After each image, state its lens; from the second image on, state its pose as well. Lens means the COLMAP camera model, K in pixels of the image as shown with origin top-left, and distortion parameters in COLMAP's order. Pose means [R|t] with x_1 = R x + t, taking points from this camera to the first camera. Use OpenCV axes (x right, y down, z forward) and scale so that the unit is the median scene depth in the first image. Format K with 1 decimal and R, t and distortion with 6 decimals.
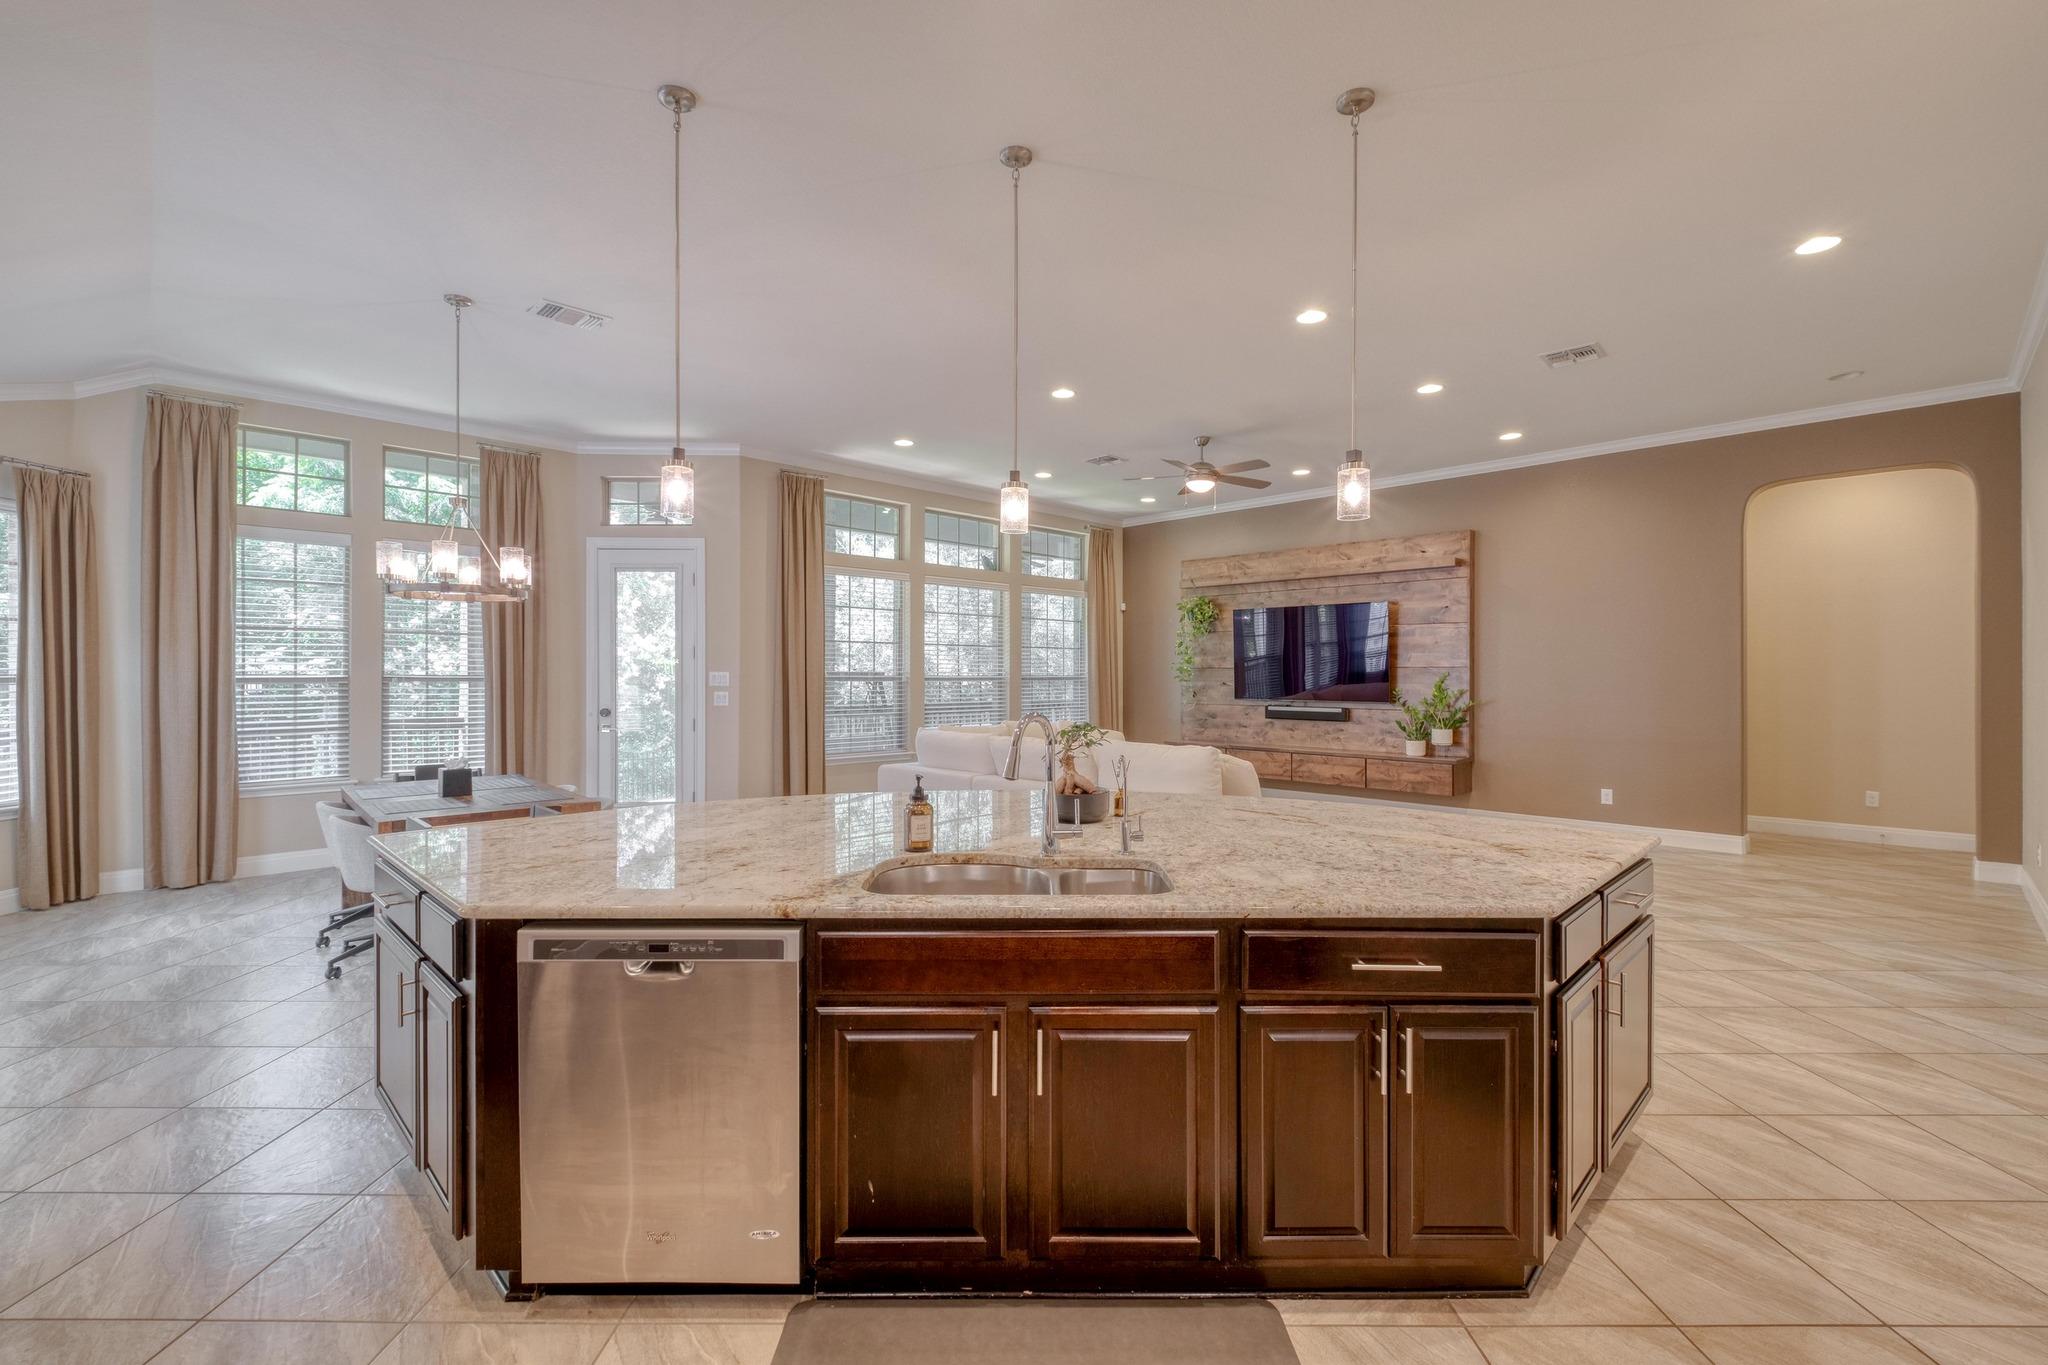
lens RADIAL K [[873.3, 0, 1020.4], [0, 873.3, 675.5], [0, 0, 1]] dist [-0.000526, -0.000220]
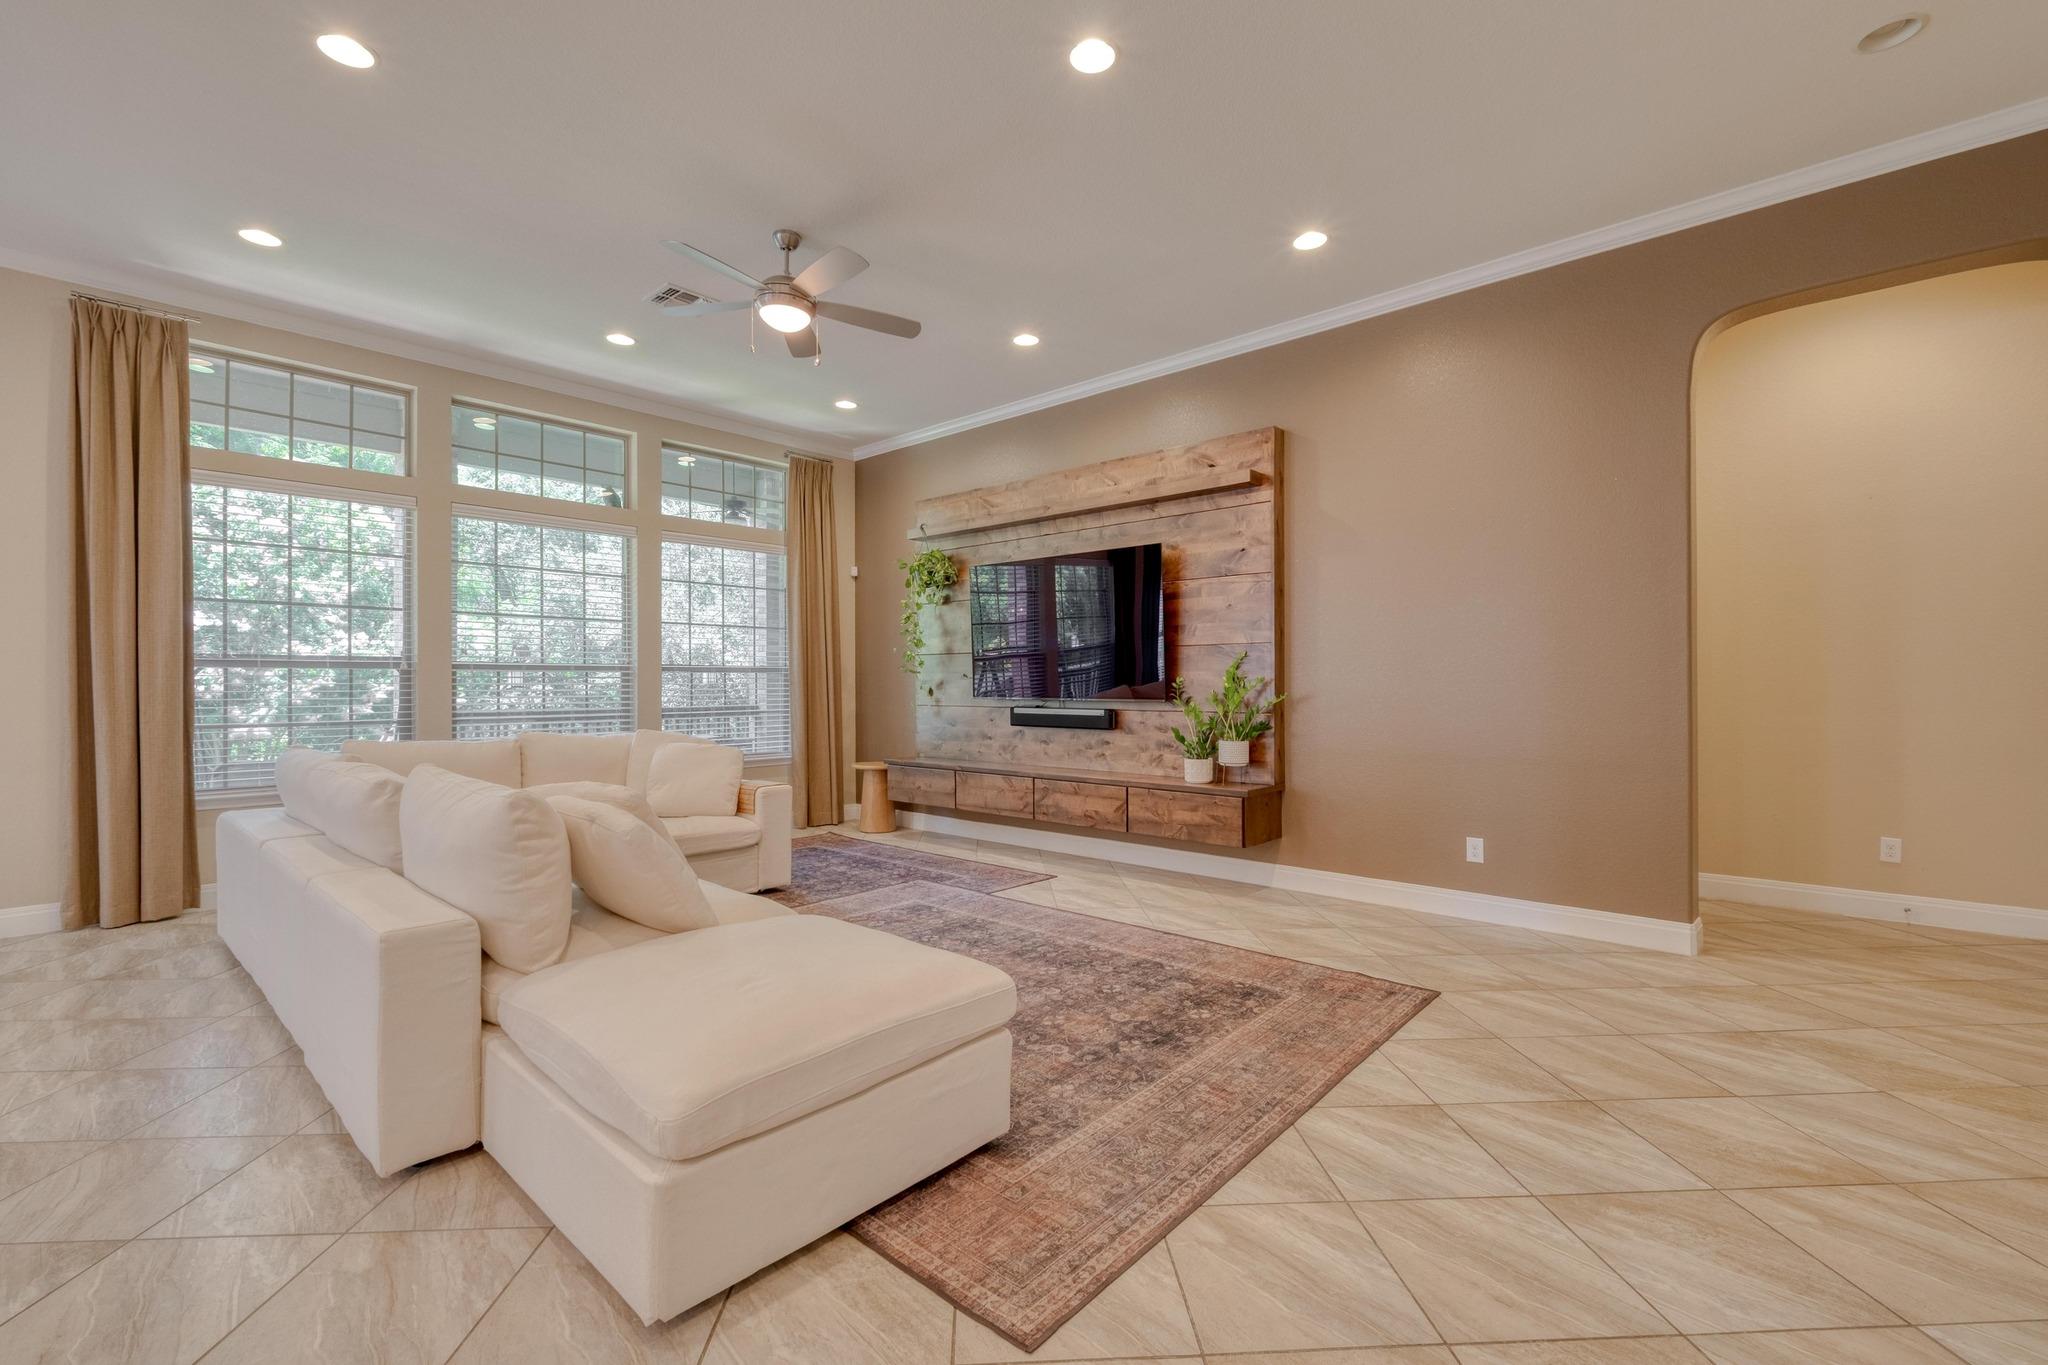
lens RADIAL K [[883.9, 0, 1028.5], [0, 883.9, 675.9], [0, 0, 1]] dist [-0.000236, -0.000987]
pose [[0.998113, -0.003103, 0.061329, 0.290614], [0.003765, 0.999936, -0.010671, 0.020469], [-0.061292, 0.010882, 0.998061, 0.362462]]
